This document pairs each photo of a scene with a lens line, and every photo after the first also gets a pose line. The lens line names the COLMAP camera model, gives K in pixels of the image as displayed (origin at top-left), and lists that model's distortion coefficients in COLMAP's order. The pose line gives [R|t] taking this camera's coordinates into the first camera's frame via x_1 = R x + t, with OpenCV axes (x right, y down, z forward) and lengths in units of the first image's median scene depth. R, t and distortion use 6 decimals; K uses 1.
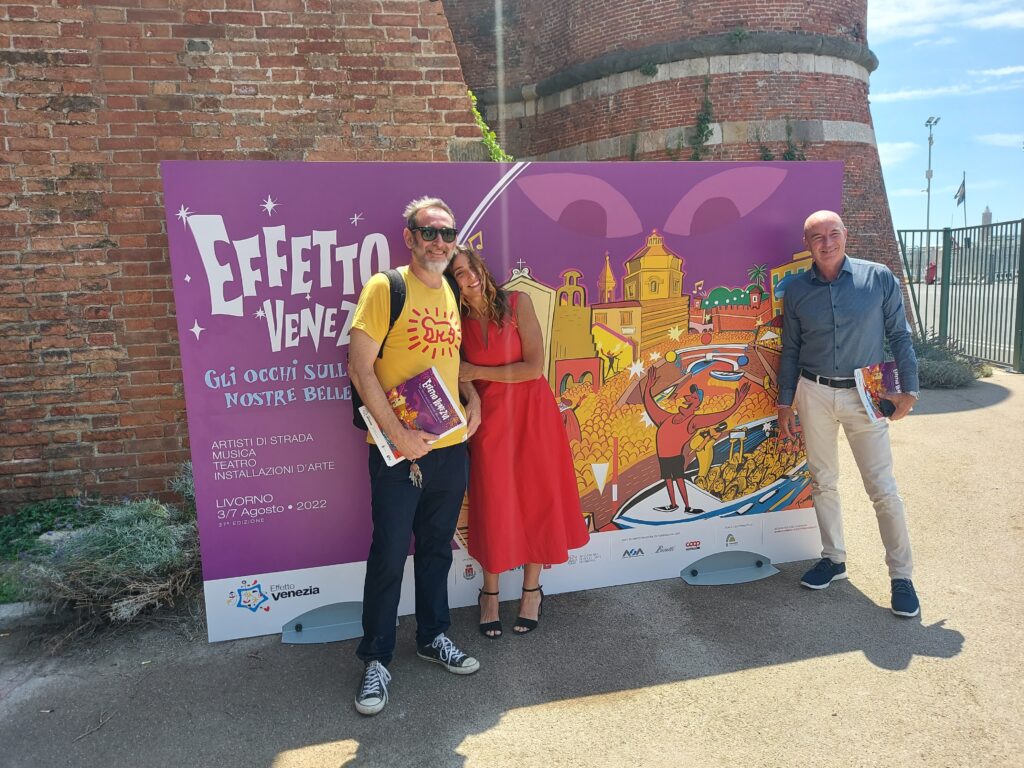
lens RADIAL K [[810.4, 0, 509.9], [0, 810.4, 383.3], [0, 0, 1]] dist [0.013987, 0.019563]
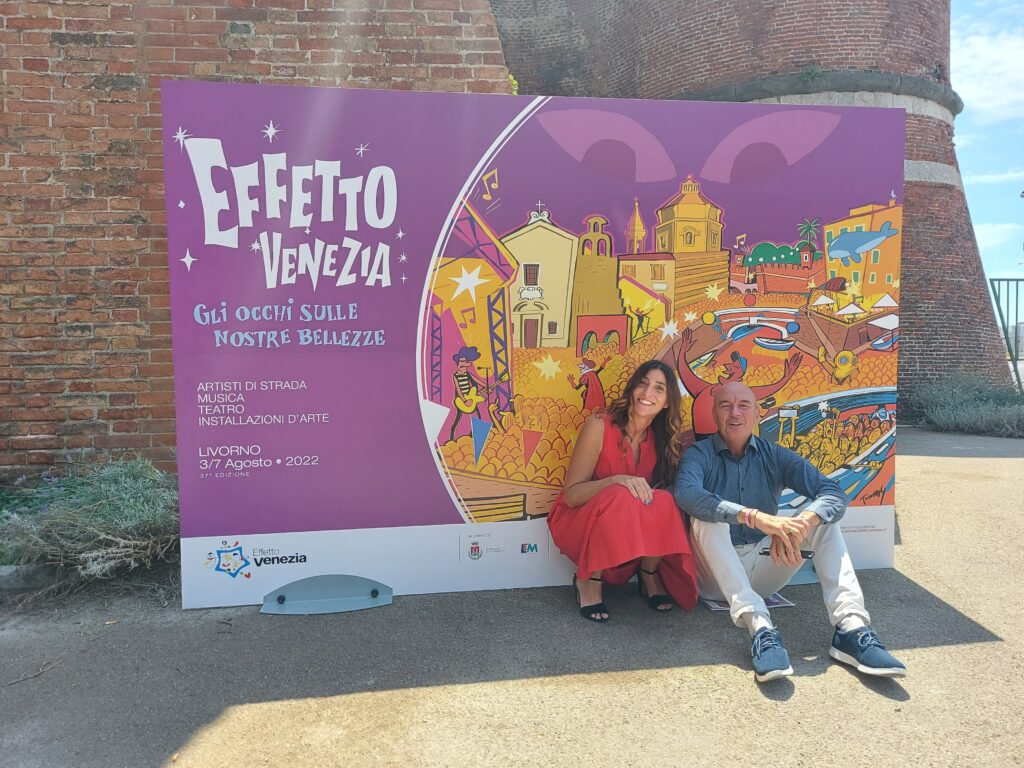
lens RADIAL K [[810.4, 0, 511.8], [0, 810.4, 382.1], [0, 0, 1]] dist [0.013987, 0.019563]
pose [[0.995038, 0.022480, -0.096919, 0.067816], [-0.032667, 0.993952, -0.104842, 0.132992], [0.093976, 0.107488, 0.989755, 0.097654]]
